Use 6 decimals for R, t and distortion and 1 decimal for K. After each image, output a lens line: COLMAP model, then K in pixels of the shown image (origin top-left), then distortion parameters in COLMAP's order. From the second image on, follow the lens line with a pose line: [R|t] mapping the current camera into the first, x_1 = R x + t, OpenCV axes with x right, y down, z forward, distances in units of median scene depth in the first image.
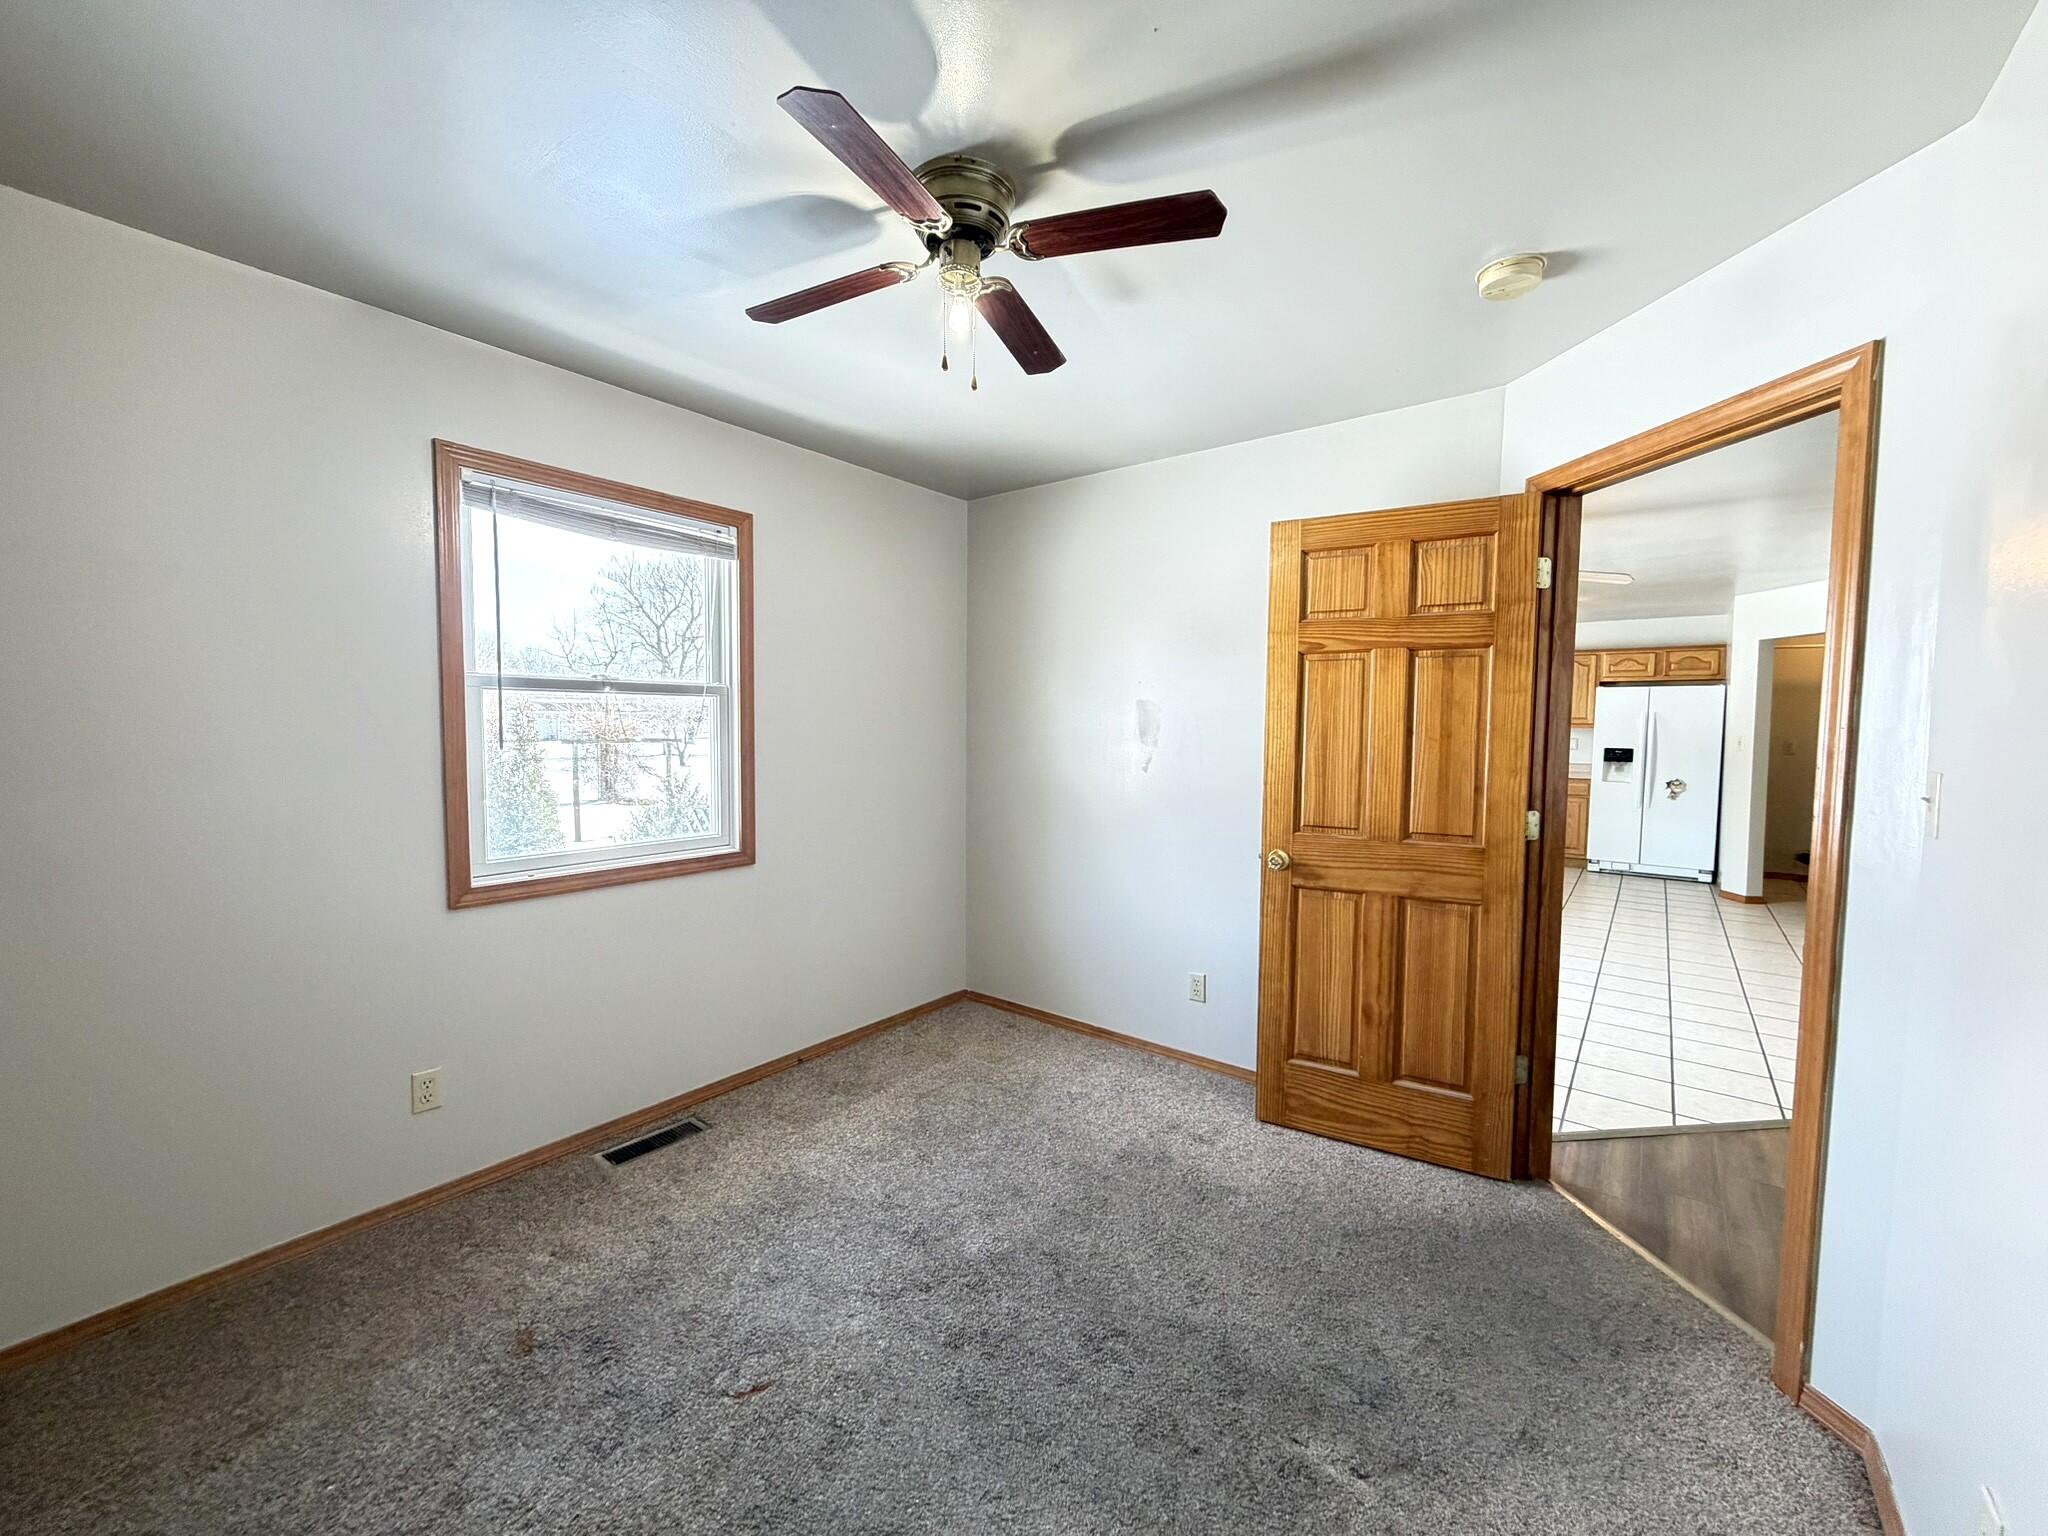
lens RADIAL K [[815.8, 0, 1014.6], [0, 815.8, 768.9], [0, 0, 1]] dist [-0.001079, -0.000421]
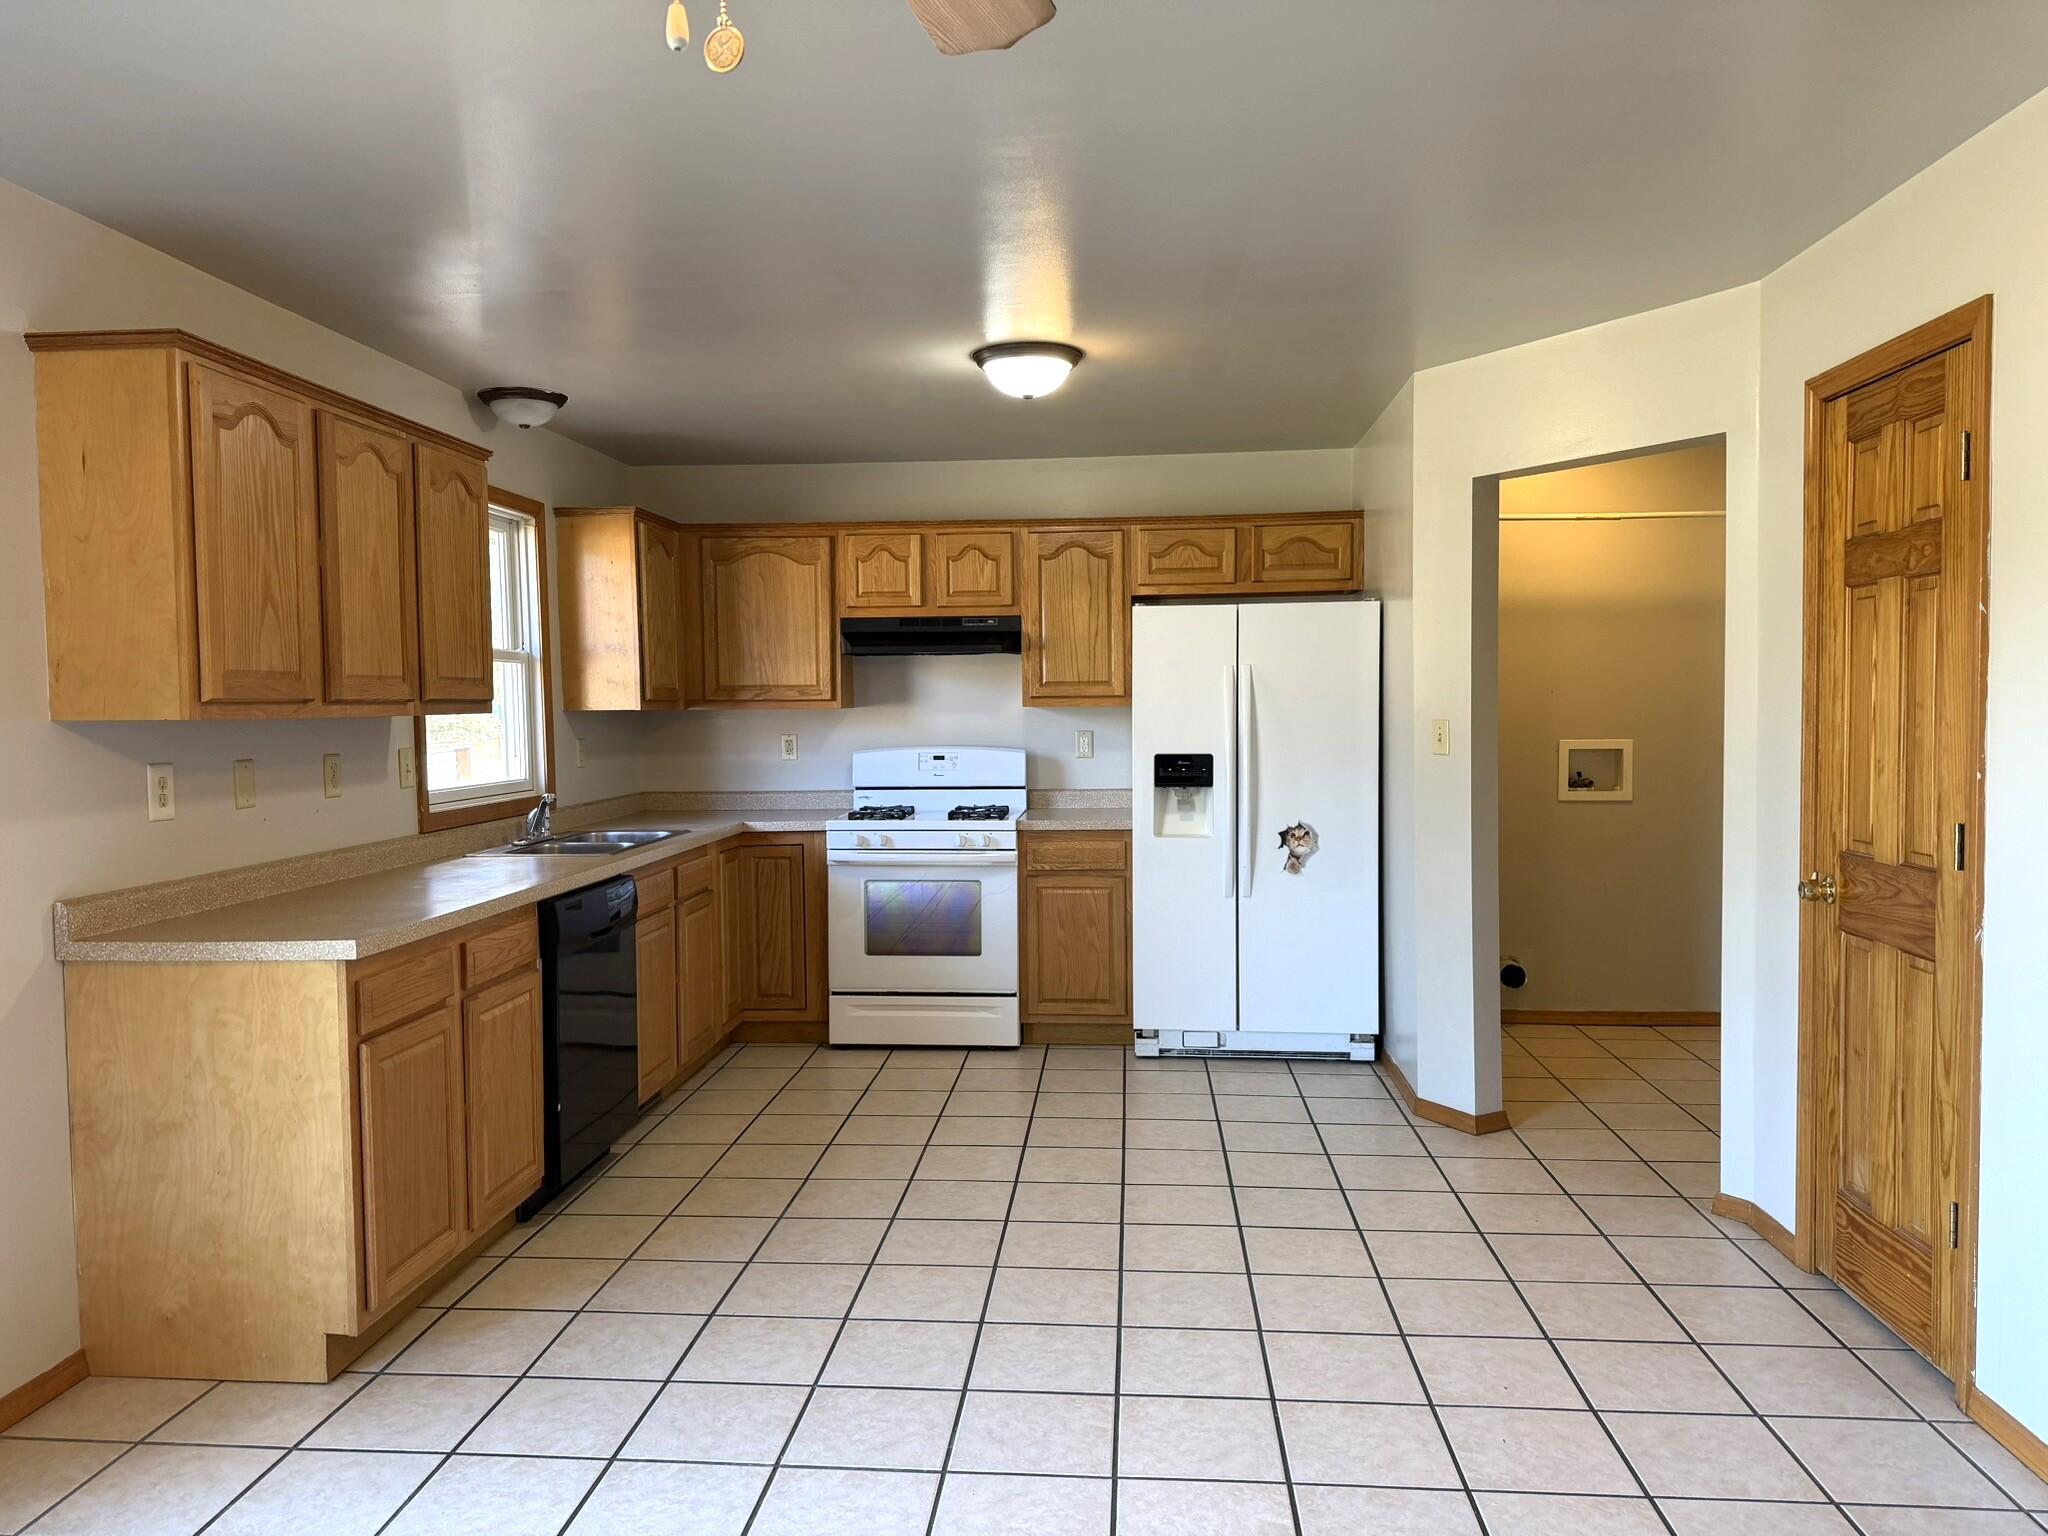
lens RADIAL K [[1448.9, 0, 988.2], [0, 1448.9, 769.5], [0, 0, 1]] dist [0.082616, -0.150590]
pose [[0.843299, -0.046332, 0.535444, 0.269299], [0.051377, 0.998664, 0.005498, -0.027172], [-0.534983, 0.022873, 0.844553, 0.439826]]
